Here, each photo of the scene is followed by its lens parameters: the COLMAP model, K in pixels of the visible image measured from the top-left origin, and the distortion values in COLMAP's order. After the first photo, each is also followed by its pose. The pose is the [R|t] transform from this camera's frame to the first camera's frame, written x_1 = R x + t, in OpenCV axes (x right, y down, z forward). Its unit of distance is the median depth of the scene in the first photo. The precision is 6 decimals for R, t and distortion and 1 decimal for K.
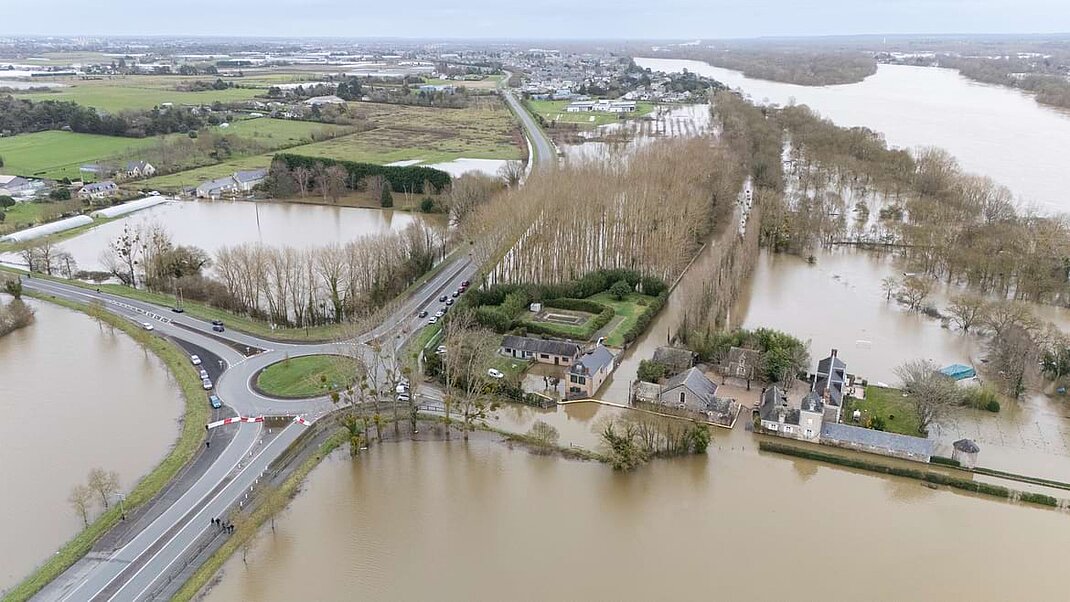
lens RADIAL K [[787.0, 0, 535.0], [0, 787.0, 301.0], [0, 0, 1]] dist [0.087807, -0.076841]
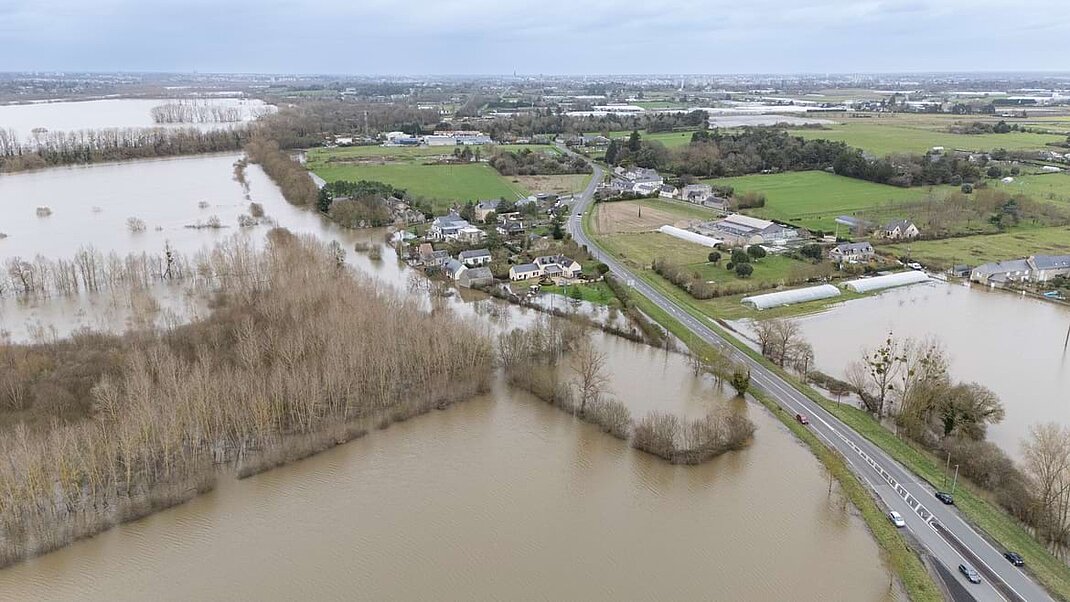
lens RADIAL K [[787.0, 0, 535.0], [0, 787.0, 301.0], [0, 0, 1]] dist [0.087807, -0.076841]
pose [[0.652759, 0.211046, -0.727574, -0.098912], [-0.241042, 0.968360, 0.064634, -0.045181], [0.718195, 0.133186, 0.682977, 0.132899]]
